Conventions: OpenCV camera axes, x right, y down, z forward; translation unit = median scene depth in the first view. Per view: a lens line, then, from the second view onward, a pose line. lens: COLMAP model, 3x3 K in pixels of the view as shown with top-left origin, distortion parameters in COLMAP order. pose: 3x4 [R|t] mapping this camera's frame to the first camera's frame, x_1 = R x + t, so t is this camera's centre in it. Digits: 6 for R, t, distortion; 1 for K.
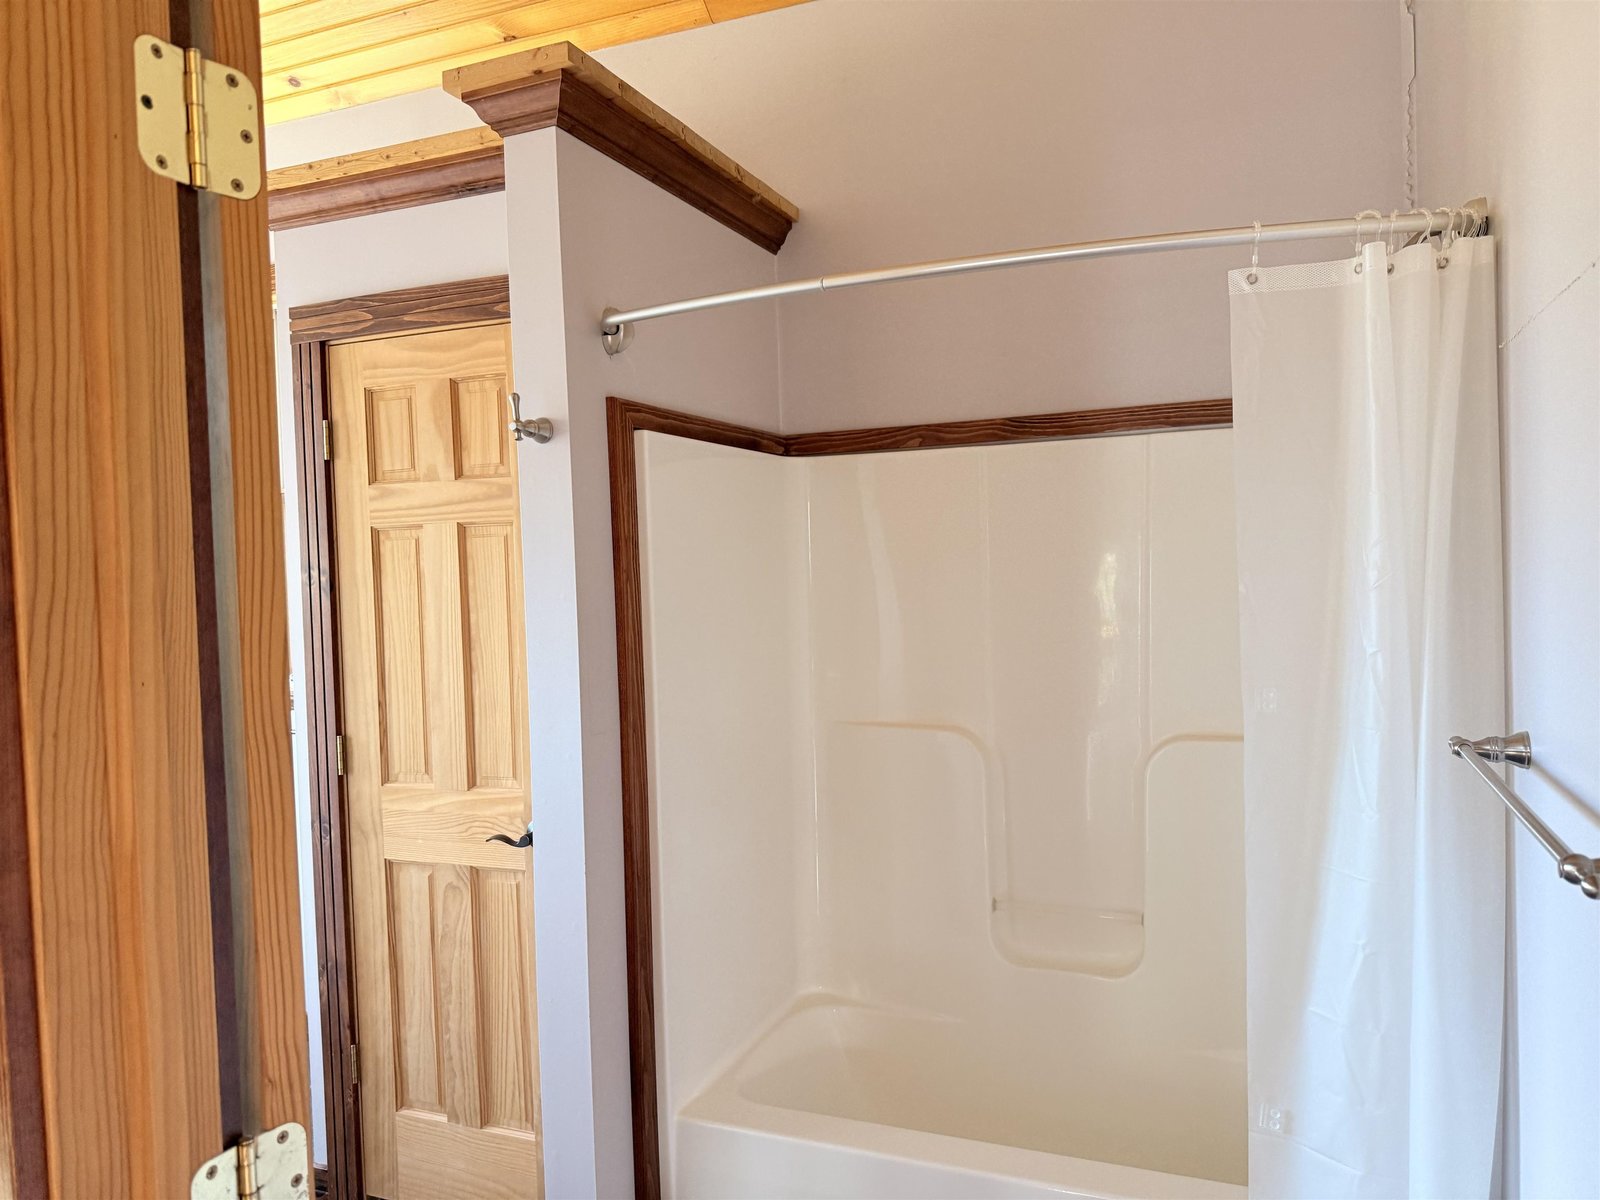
lens RADIAL K [[1148.1, 0, 802.7], [0, 1148.1, 594.1], [0, 0, 1]] dist [0.009290, -0.000040]
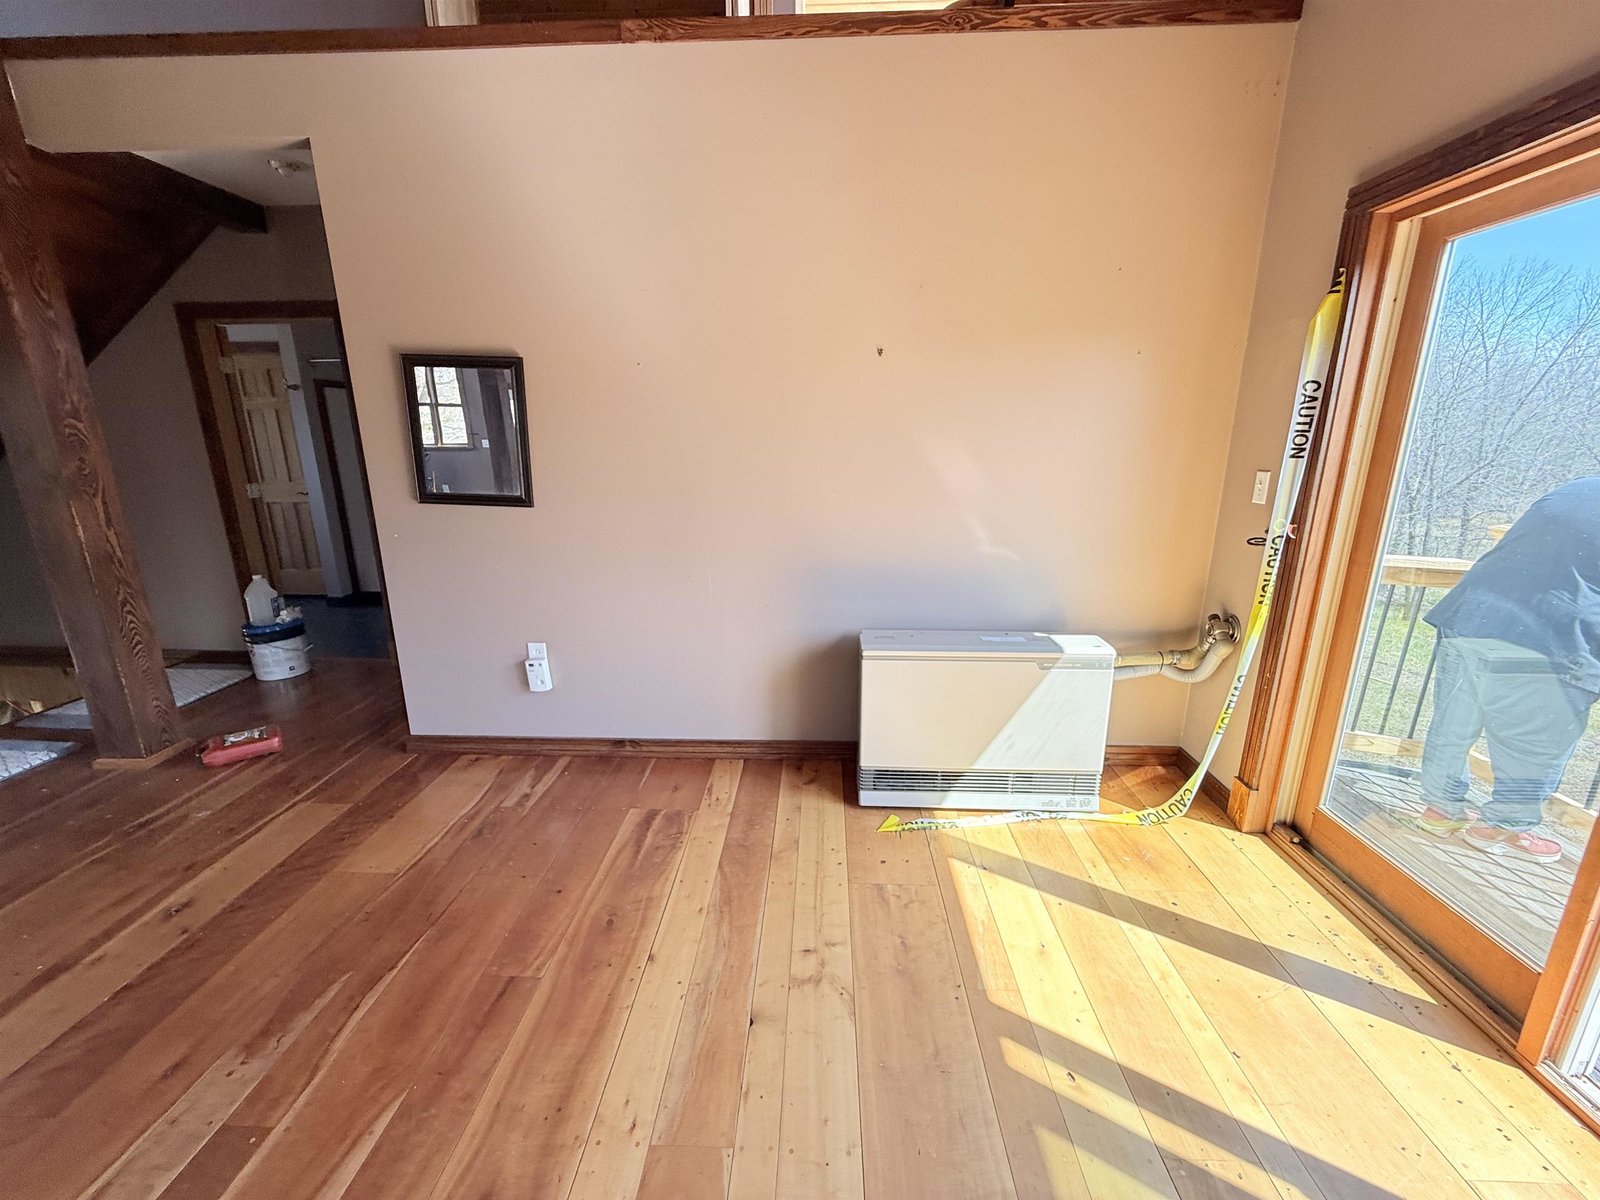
lens RADIAL K [[641.5, 0, 797.0], [0, 641.5, 610.3], [0, 0, 1]] dist [0.000641, 0.000176]
pose [[0.932927, -0.066200, 0.353928, 0.496243], [-0.011153, 0.977169, 0.212172, 0.114739], [-0.359894, -0.201888, 0.910888, -1.628023]]
